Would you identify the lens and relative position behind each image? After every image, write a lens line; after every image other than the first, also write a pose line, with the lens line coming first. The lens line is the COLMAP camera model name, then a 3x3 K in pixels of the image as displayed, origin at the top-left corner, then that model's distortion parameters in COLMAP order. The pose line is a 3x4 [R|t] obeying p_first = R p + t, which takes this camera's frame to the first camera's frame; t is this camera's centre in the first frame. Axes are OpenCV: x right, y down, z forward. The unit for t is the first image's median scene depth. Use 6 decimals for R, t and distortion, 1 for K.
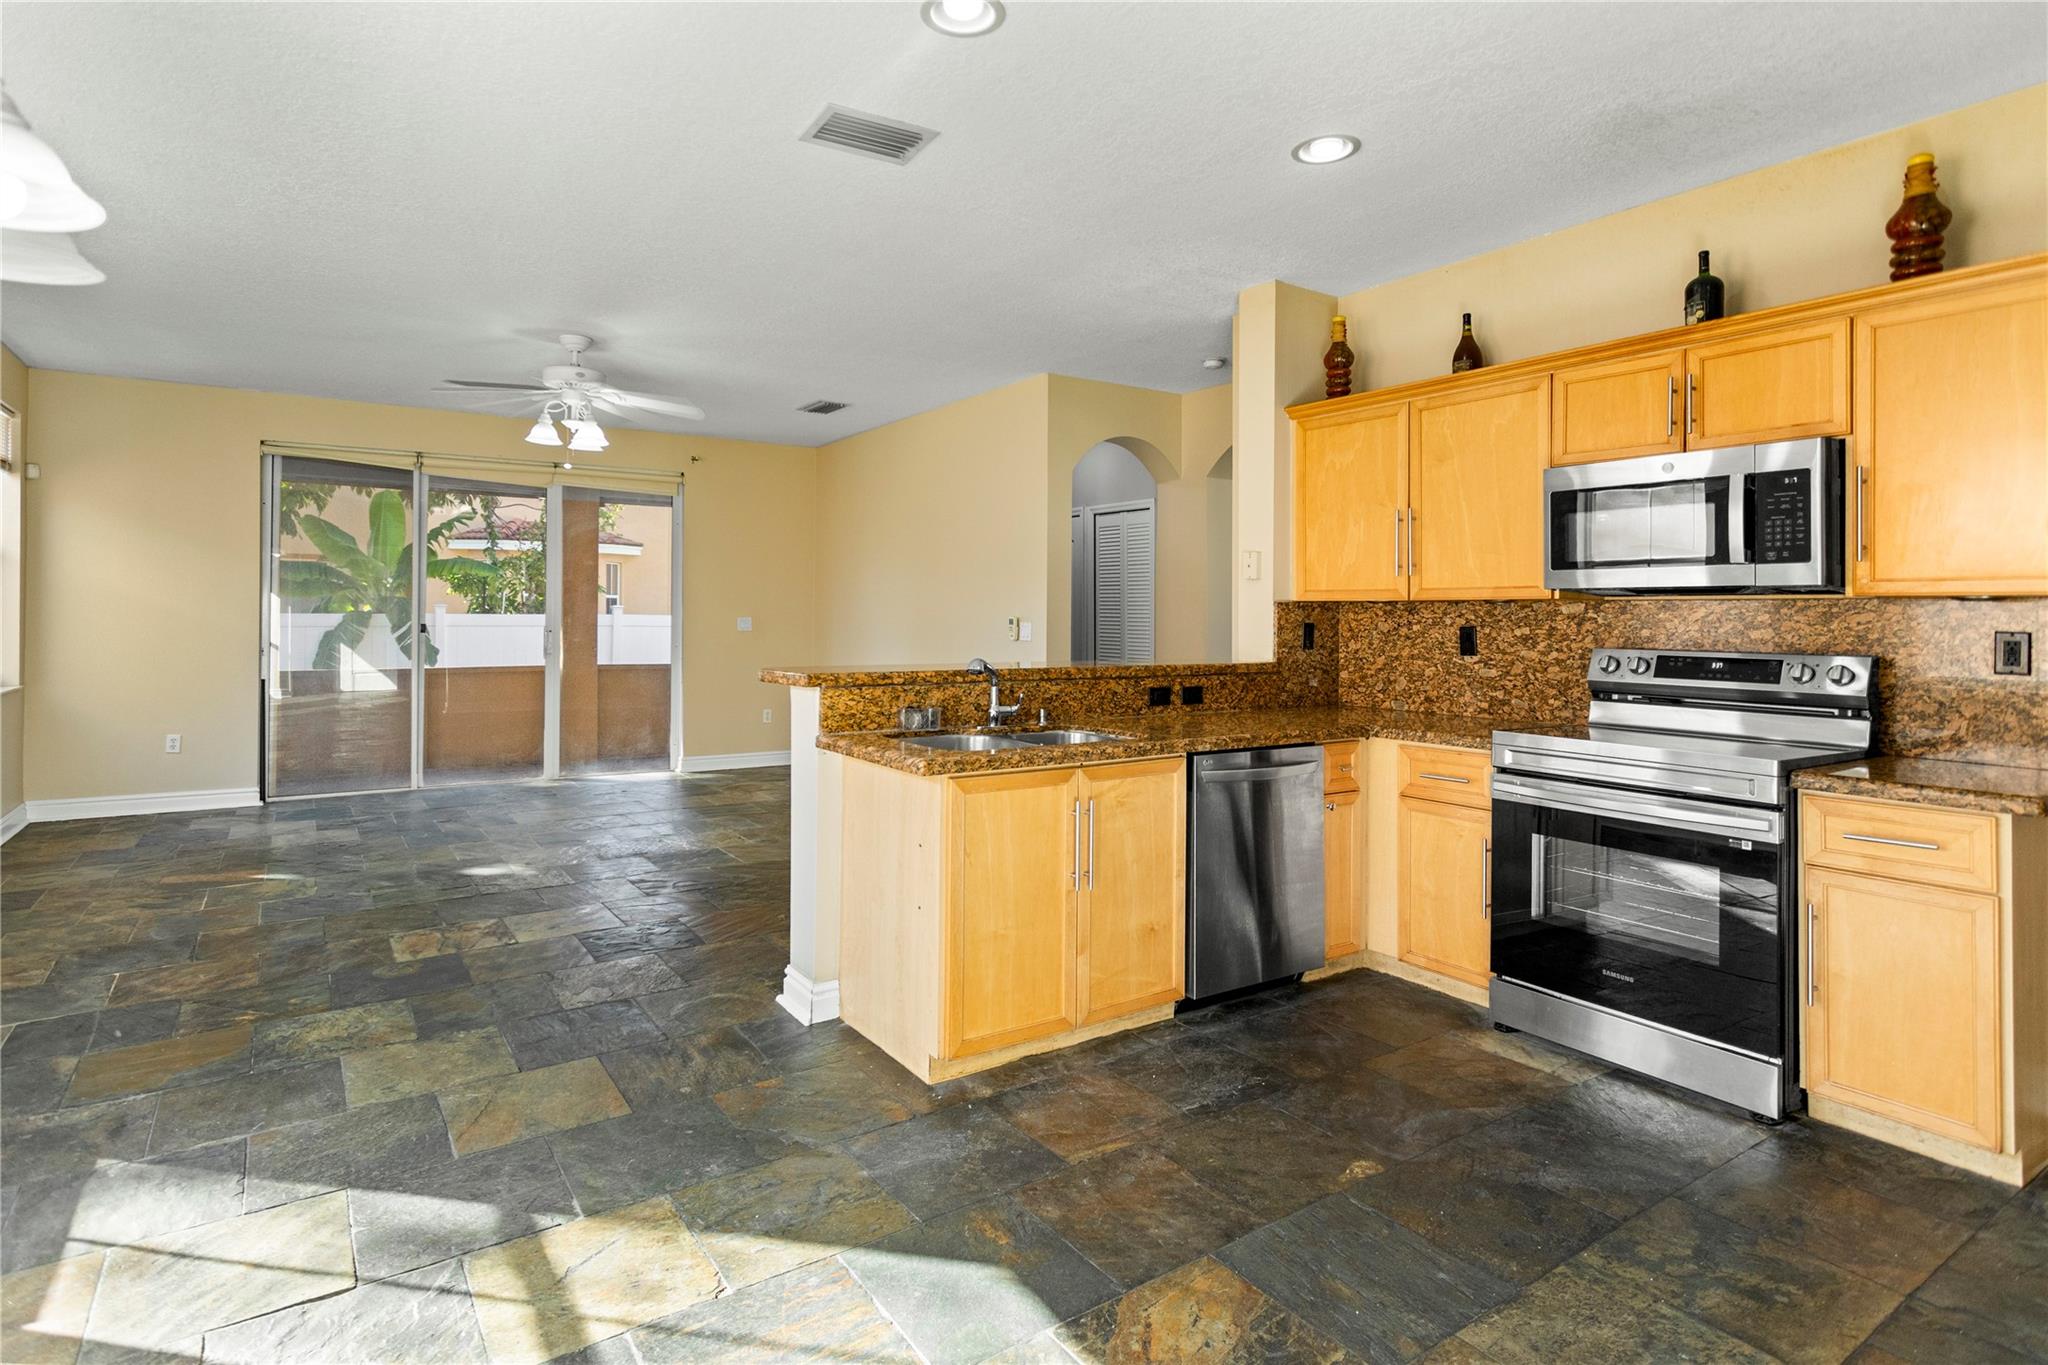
lens RADIAL K [[1044.5, 0, 975.9], [0, 1044.5, 609.6], [0, 0, 1]] dist [0.004836, 0.000119]
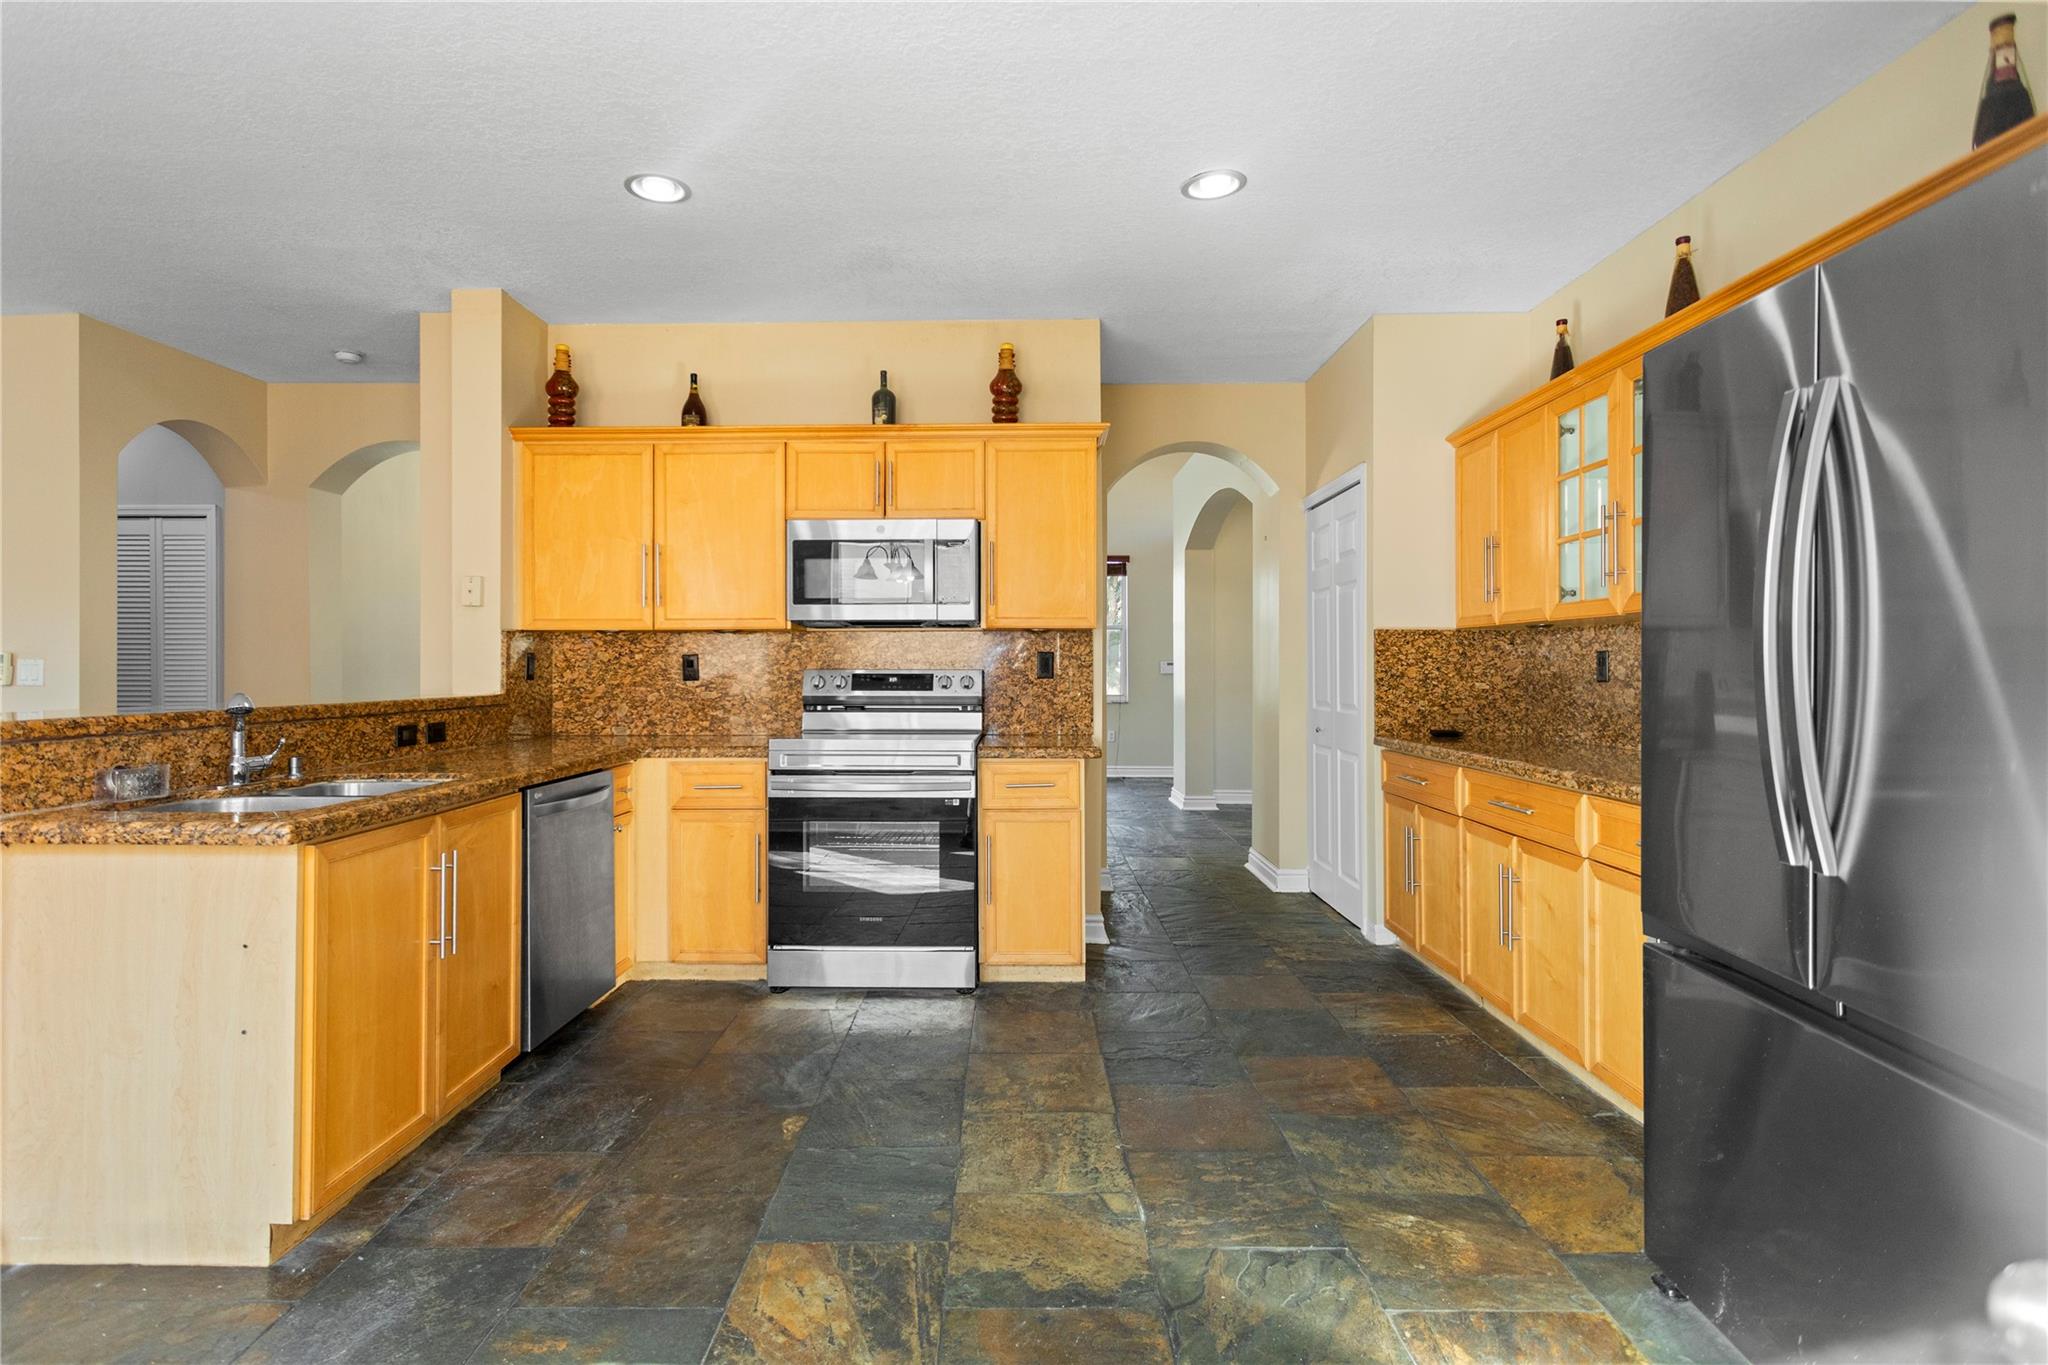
lens RADIAL K [[997.8, 0, 1025.5], [0, 997.8, 661.3], [0, 0, 1]] dist [0.003914, 0.000968]
pose [[0.563733, -0.008726, 0.825911, -0.247941], [0.002259, 0.999957, 0.009023, 0.017304], [-0.825954, -0.003221, 0.563728, 0.124100]]
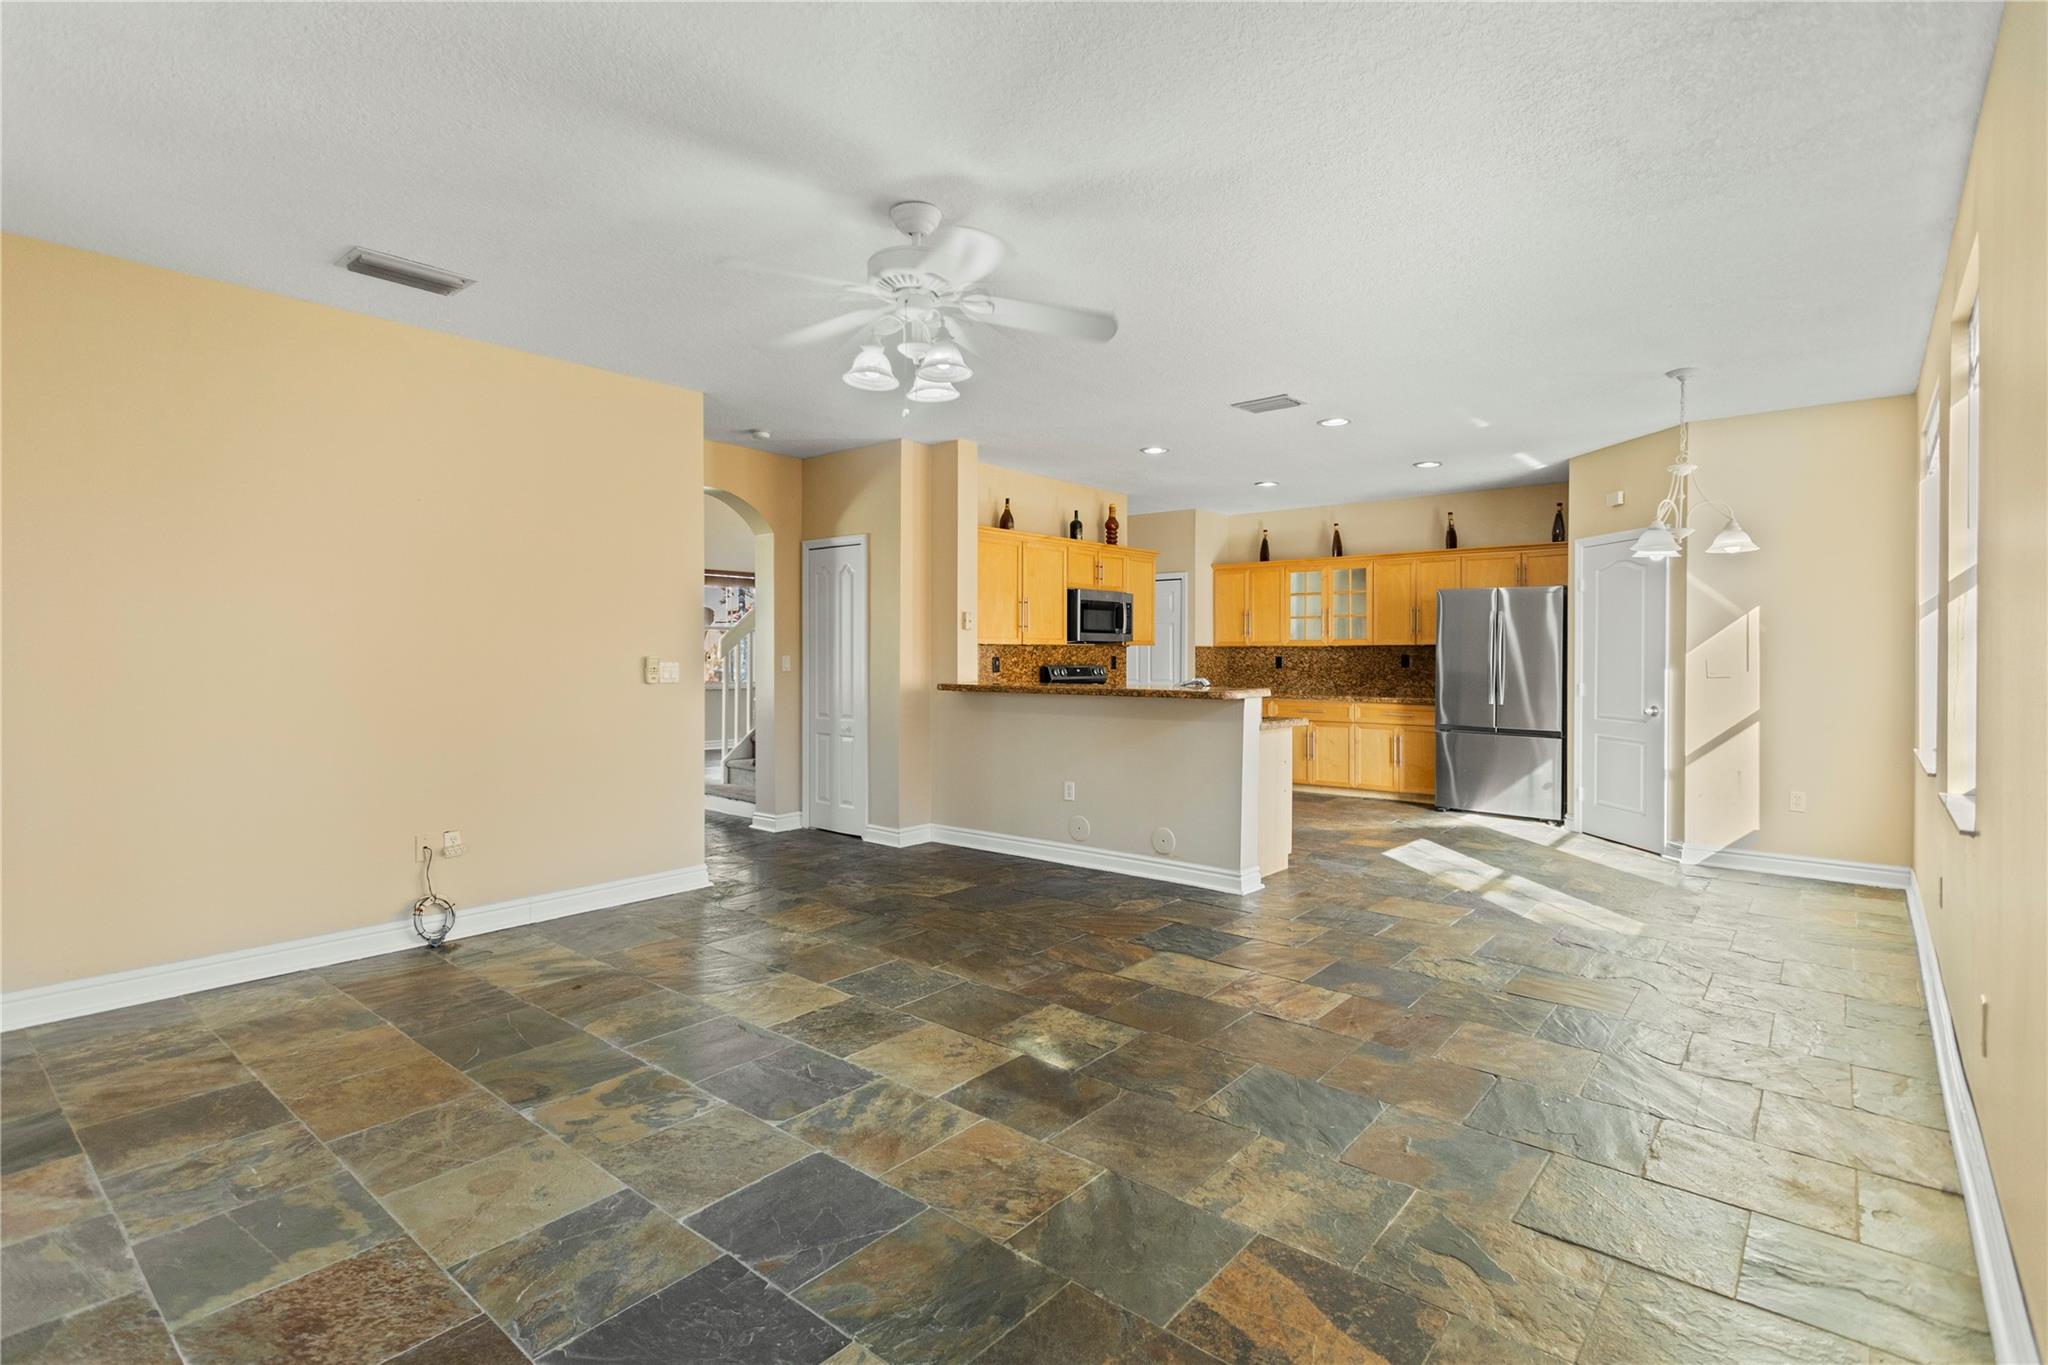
lens RADIAL K [[978.0, 0, 1013.4], [0, 978.0, 664.8], [0, 0, 1]] dist [0.001150, 0.000479]
pose [[-0.275842, -0.018921, 0.961017, -1.508342], [-0.008037, 0.999817, 0.017378, -0.002535], [-0.961170, -0.002930, -0.275943, 1.737767]]
